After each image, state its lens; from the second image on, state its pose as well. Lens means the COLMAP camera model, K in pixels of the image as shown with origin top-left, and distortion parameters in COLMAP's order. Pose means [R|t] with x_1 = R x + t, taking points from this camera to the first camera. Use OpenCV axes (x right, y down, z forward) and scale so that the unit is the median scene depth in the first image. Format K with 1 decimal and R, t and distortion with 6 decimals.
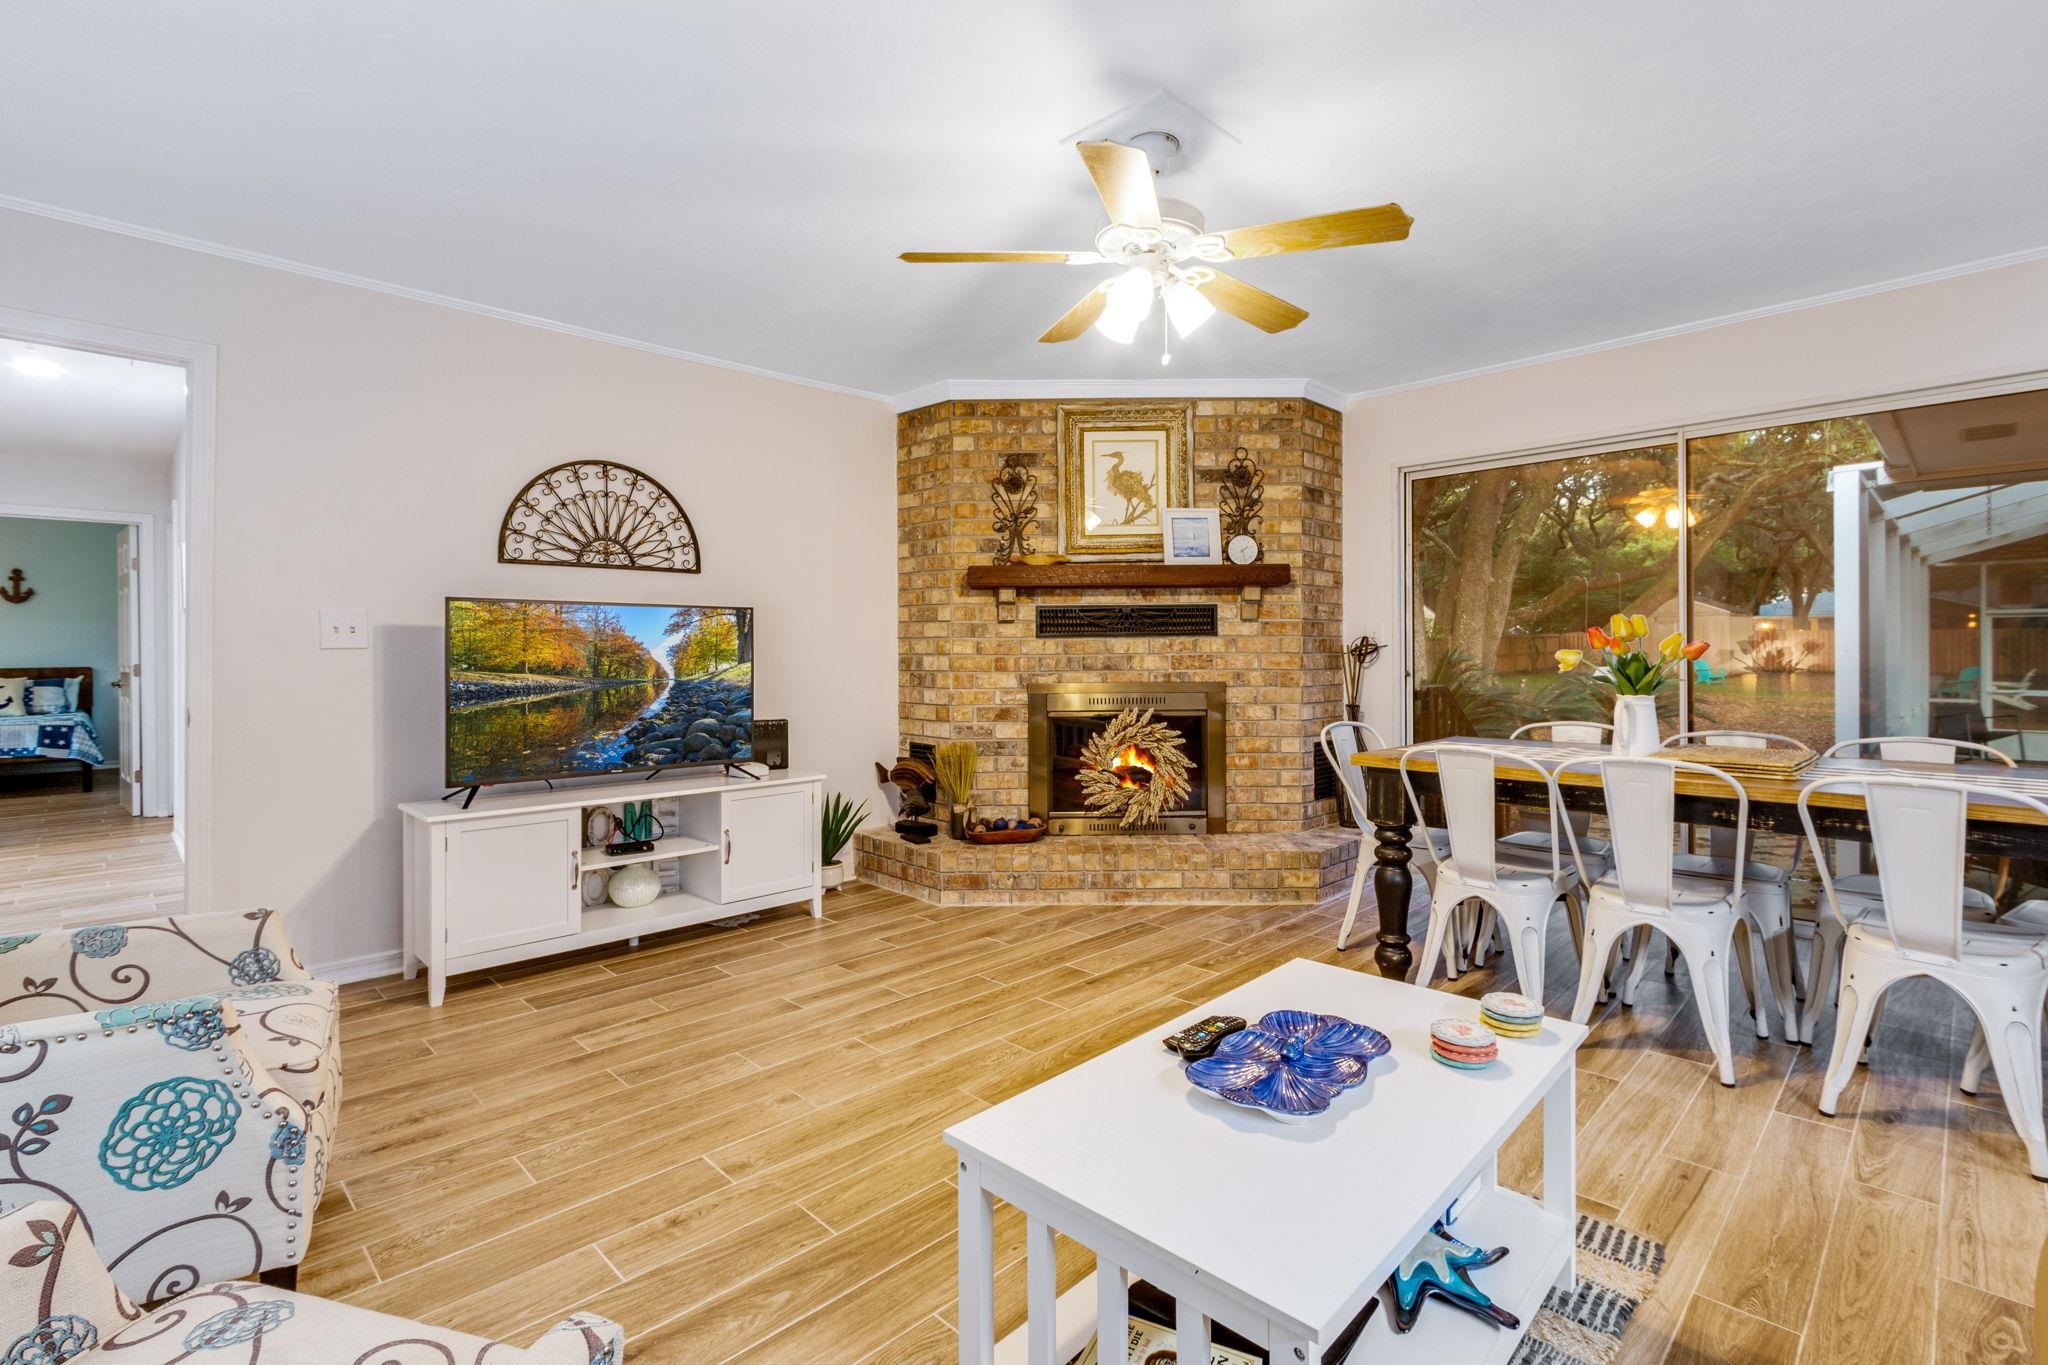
lens RADIAL K [[951.5, 0, 1051.8], [0, 951.5, 648.0], [0, 0, 1]] dist [-0.001096, 0.000260]
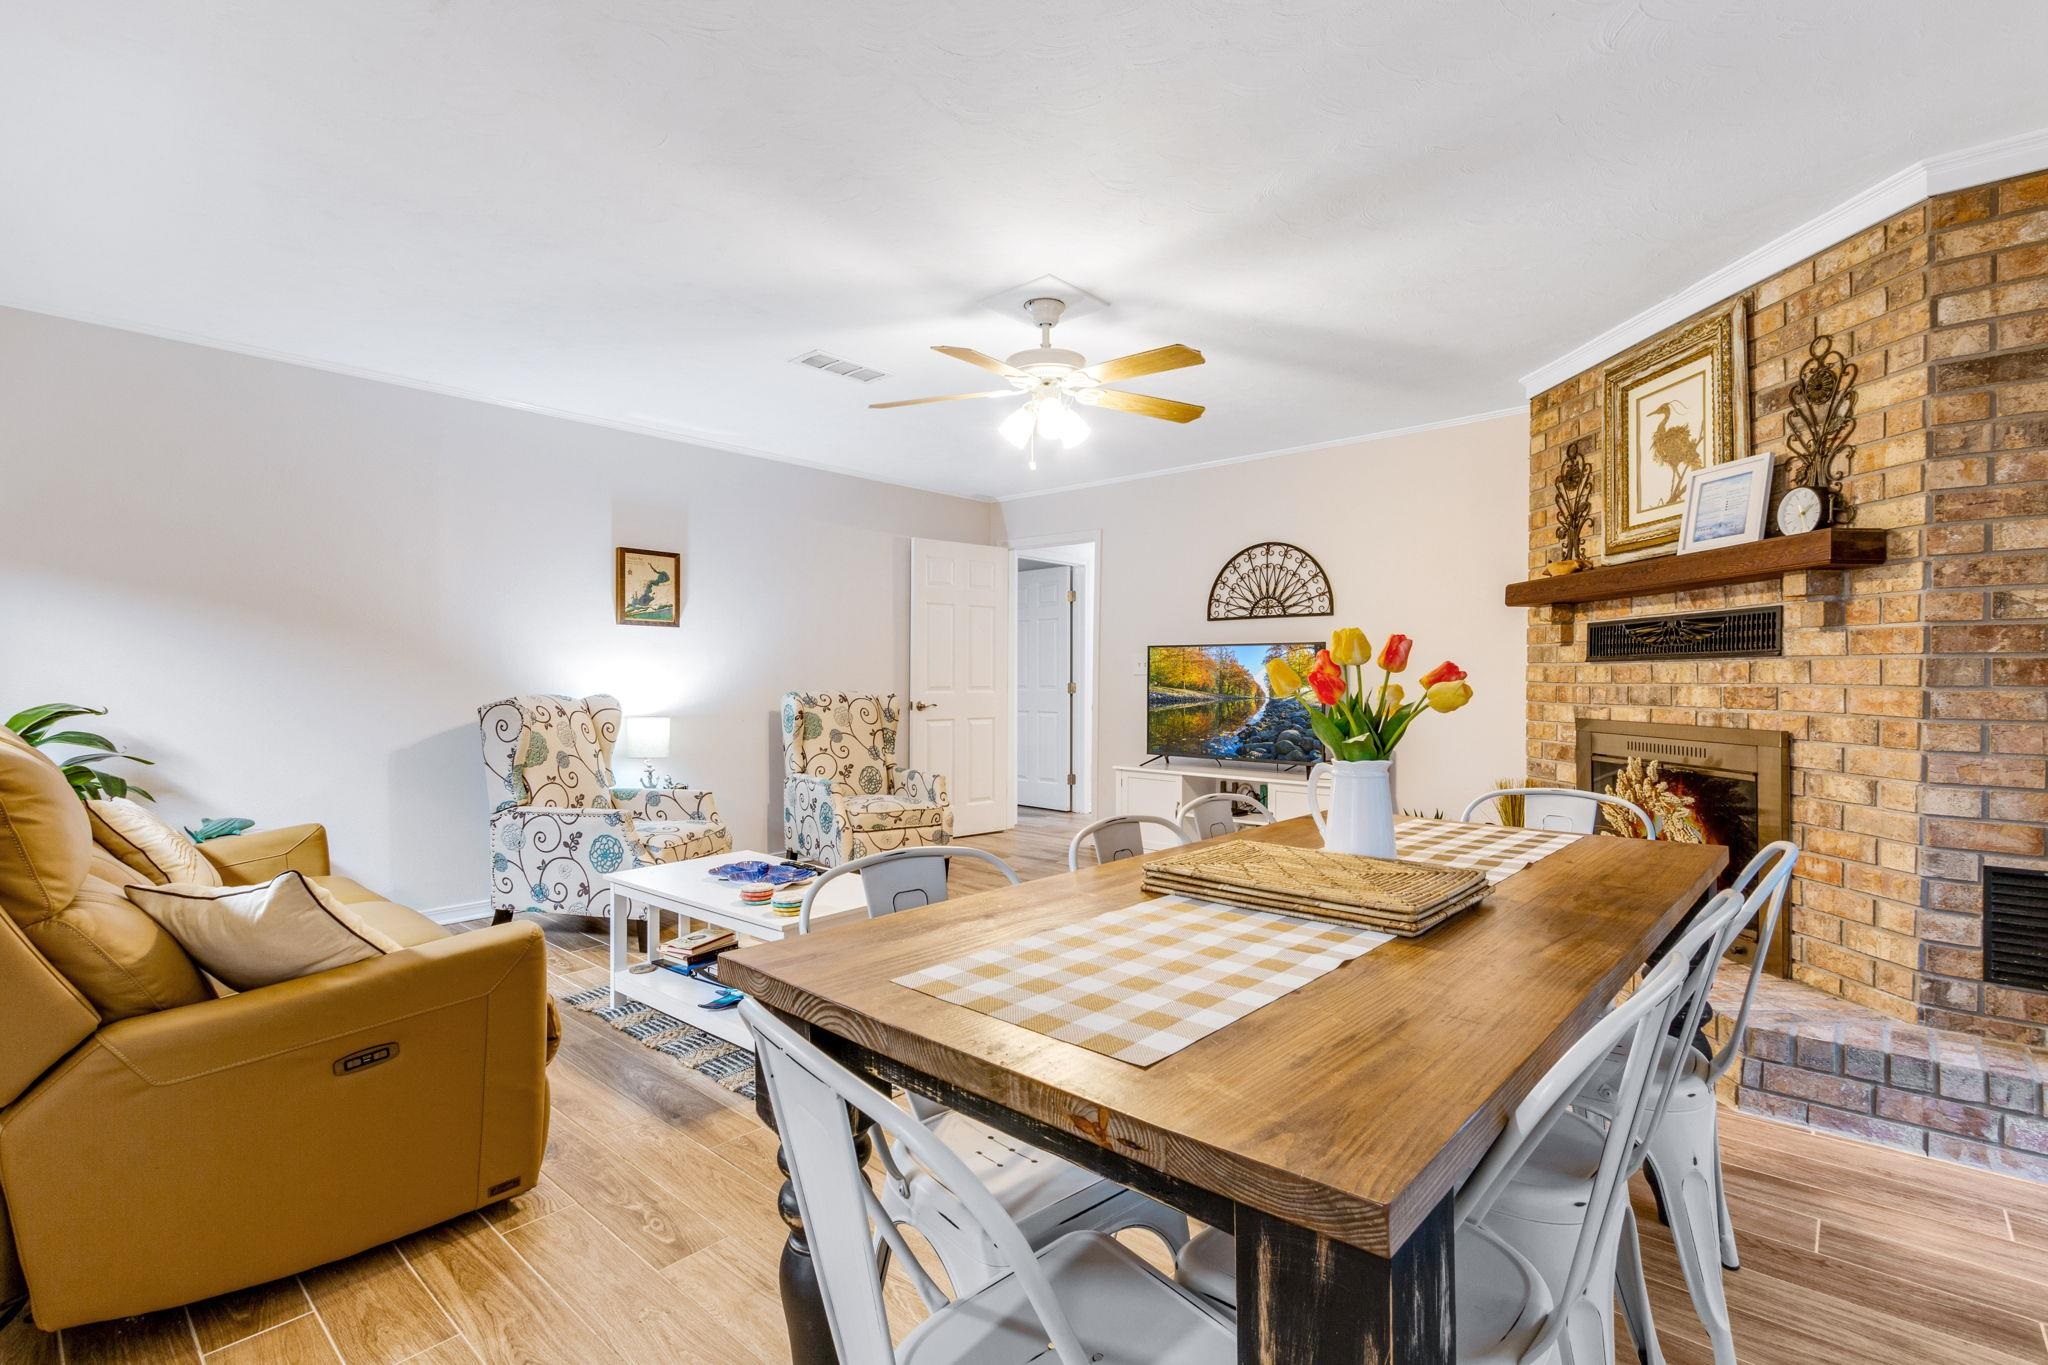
lens RADIAL K [[951.5, 0, 1022.3], [0, 951.5, 676.9], [0, 0, 1]] dist [-0.001096, 0.000260]
pose [[0.036603, 0.004411, -0.999320, 0.777096], [-0.000830, 0.999990, 0.004384, -0.001741], [0.999330, 0.000669, 0.036606, 0.488006]]
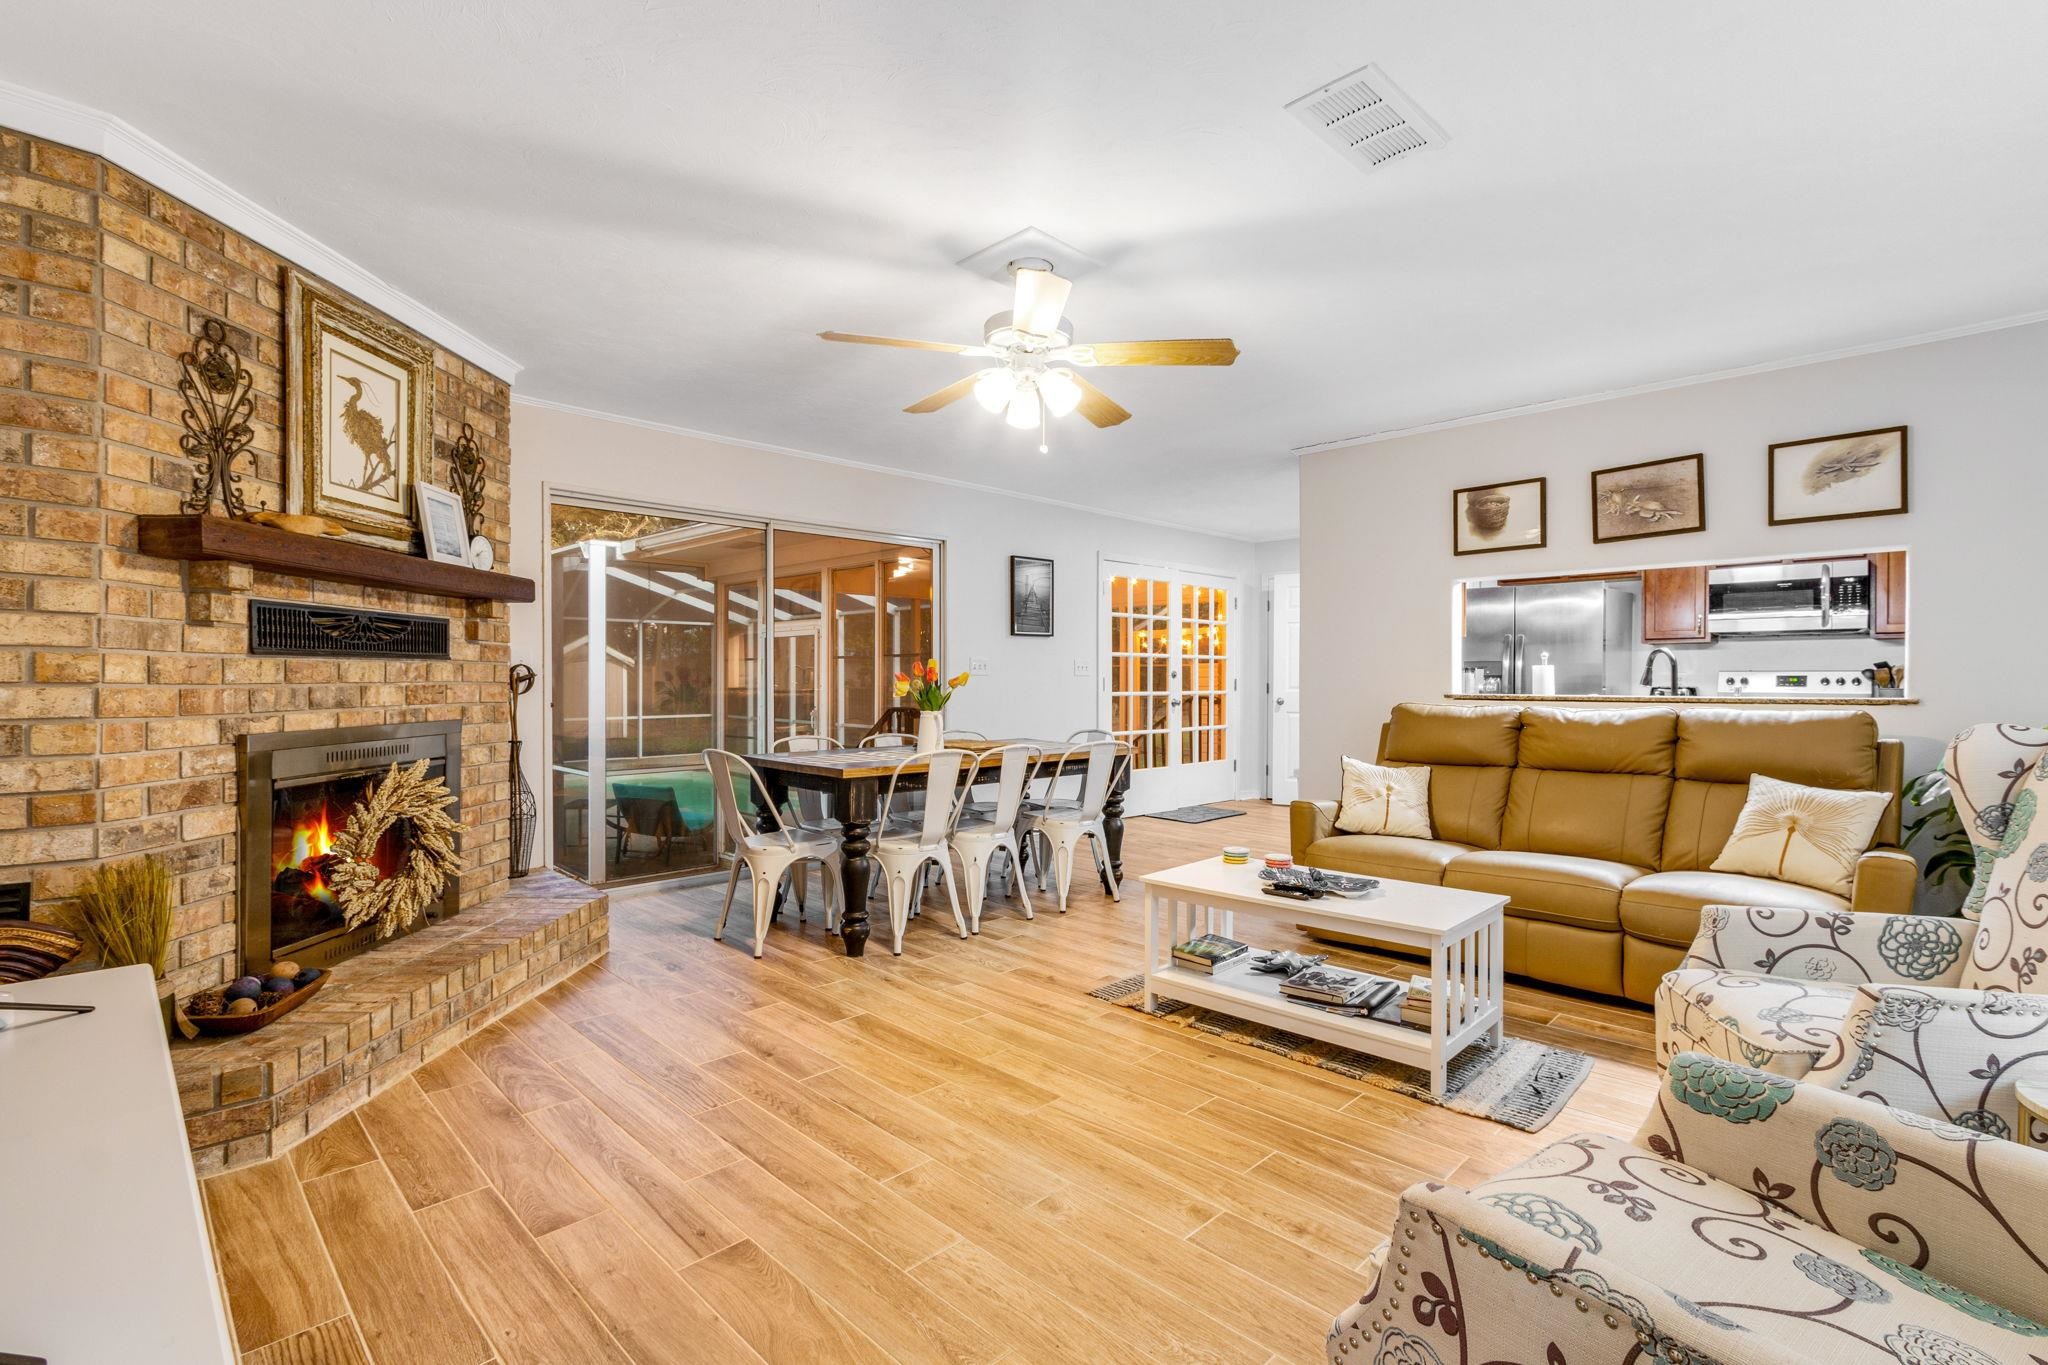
lens RADIAL K [[911.8, 0, 1044.5], [0, 911.8, 683.1], [0, 0, 1]] dist [-0.002906, -0.000779]
pose [[0.004192, 0.001758, 0.999990, -0.564053], [-0.008657, 0.999961, -0.001722, 0.003068], [-0.999954, -0.008650, 0.004207, 0.517446]]
